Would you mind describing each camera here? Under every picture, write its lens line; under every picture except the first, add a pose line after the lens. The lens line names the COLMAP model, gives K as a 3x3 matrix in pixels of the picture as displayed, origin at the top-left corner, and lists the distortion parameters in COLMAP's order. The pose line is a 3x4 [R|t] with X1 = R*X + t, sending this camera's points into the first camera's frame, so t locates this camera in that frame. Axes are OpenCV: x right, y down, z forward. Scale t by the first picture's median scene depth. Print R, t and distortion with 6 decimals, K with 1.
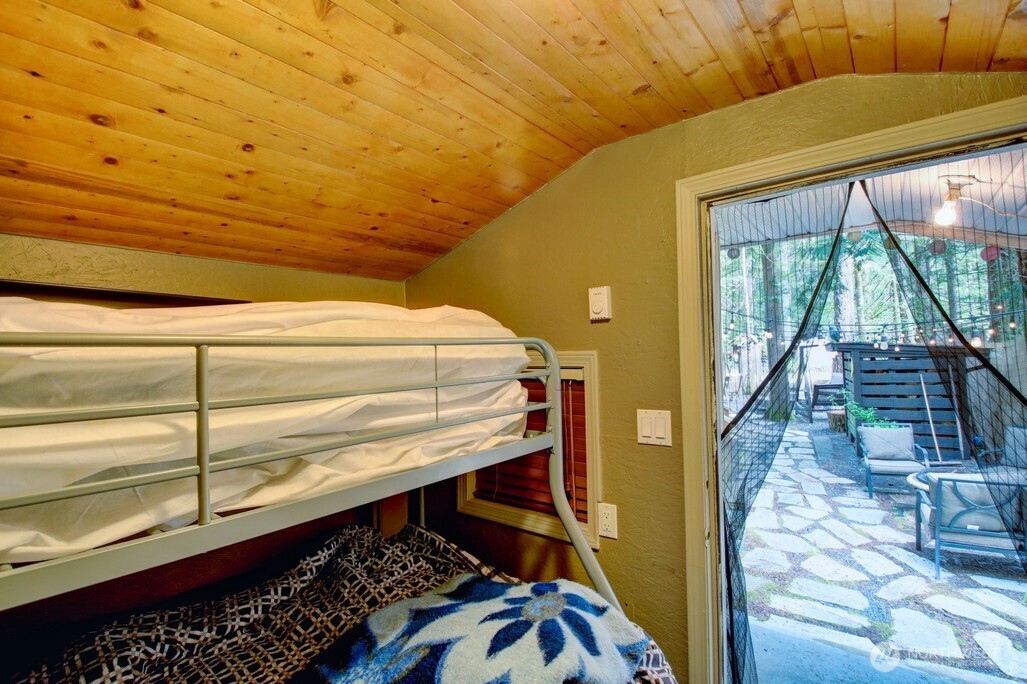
lens RADIAL K [[475.1, 0, 509.6], [0, 475.1, 345.3], [0, 0, 1]] dist [0.021837, -0.031586]
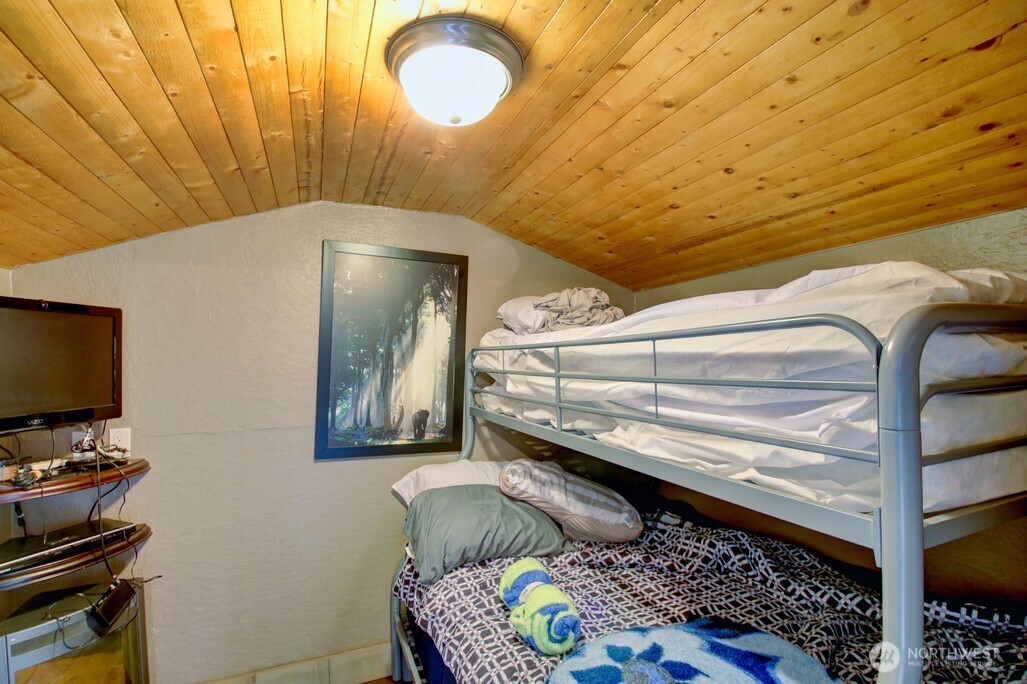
lens RADIAL K [[475.1, 0, 509.6], [0, 475.1, 345.3], [0, 0, 1]] dist [0.021837, -0.031586]
pose [[-0.474199, 0.009801, -0.880363, 0.772347], [0.053977, 0.998381, -0.017959, 0.011497], [0.878761, -0.056035, -0.473960, 1.075571]]
